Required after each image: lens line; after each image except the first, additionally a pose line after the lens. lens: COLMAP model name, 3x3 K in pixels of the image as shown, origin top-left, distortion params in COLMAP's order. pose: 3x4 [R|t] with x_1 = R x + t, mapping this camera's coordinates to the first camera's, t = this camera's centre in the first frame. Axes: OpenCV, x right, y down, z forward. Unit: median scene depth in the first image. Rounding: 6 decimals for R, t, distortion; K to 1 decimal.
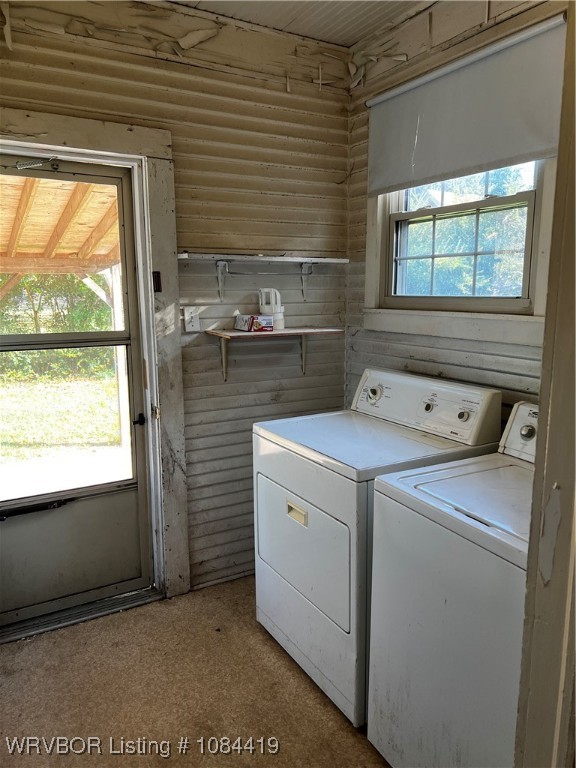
lens RADIAL K [[564.9, 0, 295.6], [0, 564.9, 385.7], [0, 0, 1]] dist [0.002281, -0.047739]
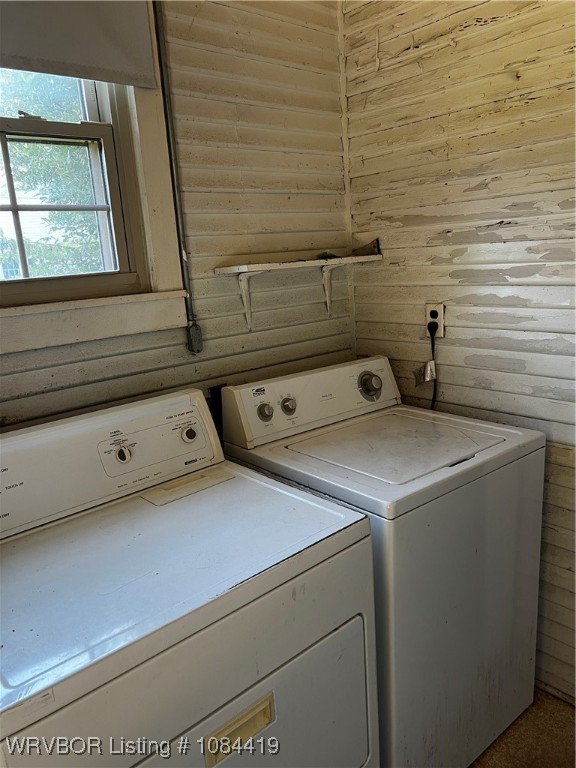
lens RADIAL K [[564.9, 0, 295.6], [0, 564.9, 385.7], [0, 0, 1]] dist [0.002281, -0.047739]
pose [[-0.182527, -0.220755, 0.958097, -0.374866], [0.231613, 0.937389, 0.260109, -0.149311], [-0.955531, 0.269385, -0.119970, 0.873257]]
